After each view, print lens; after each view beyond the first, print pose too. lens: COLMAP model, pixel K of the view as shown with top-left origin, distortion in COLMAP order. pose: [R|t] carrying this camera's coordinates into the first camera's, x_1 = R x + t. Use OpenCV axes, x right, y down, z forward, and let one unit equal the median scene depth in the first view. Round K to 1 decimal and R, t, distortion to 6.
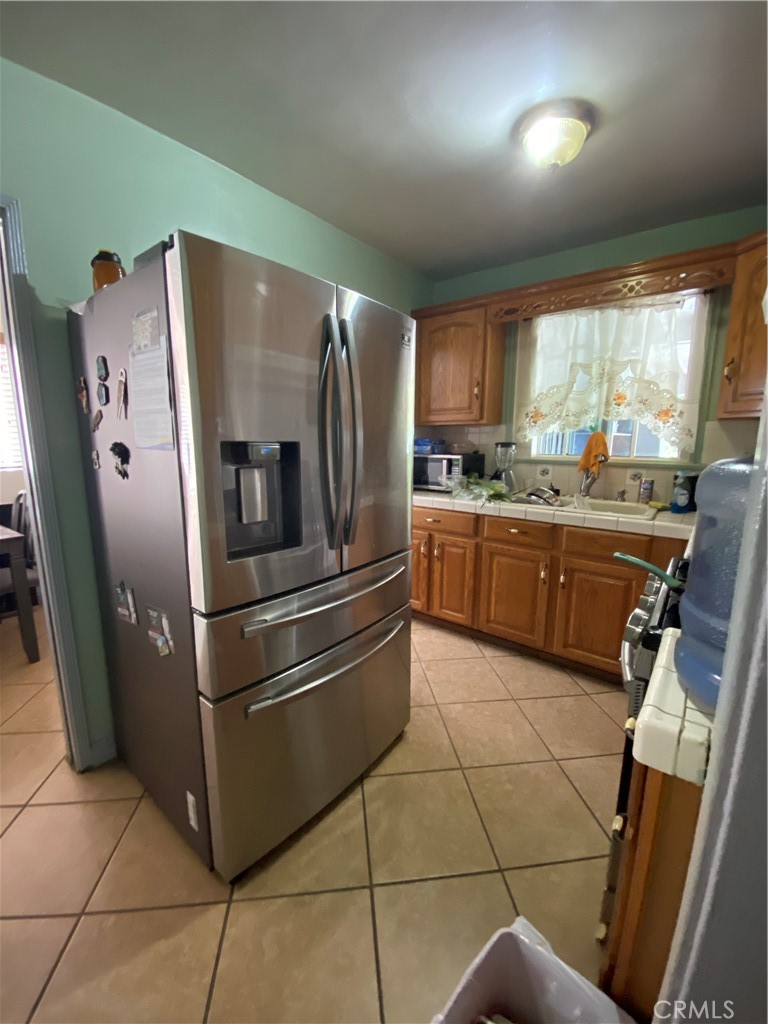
lens RADIAL K [[415.6, 0, 380.0], [0, 415.6, 513.0], [0, 0, 1]] dist [0.019838, -0.019238]
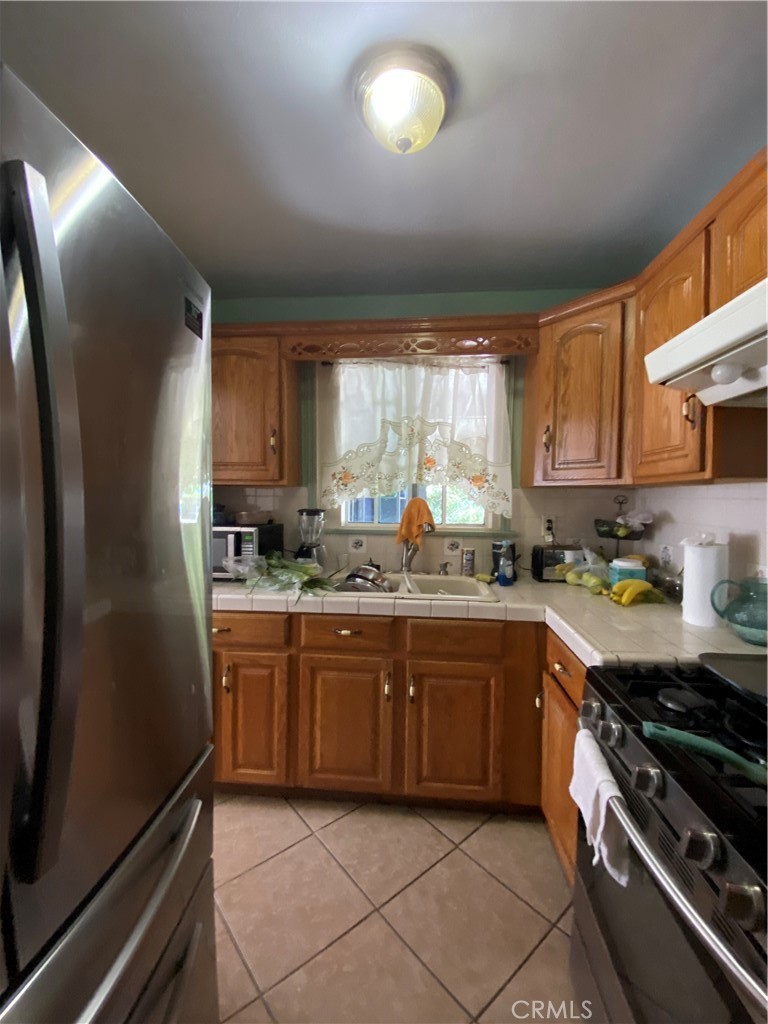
lens RADIAL K [[415.6, 0, 387.6], [0, 415.6, 509.9], [0, 0, 1]] dist [0.019838, -0.019238]
pose [[0.835670, -0.006965, 0.549188, -0.006896], [0.090158, 0.988095, -0.124657, -0.064677], [-0.541781, 0.153686, 0.826350, 0.312059]]
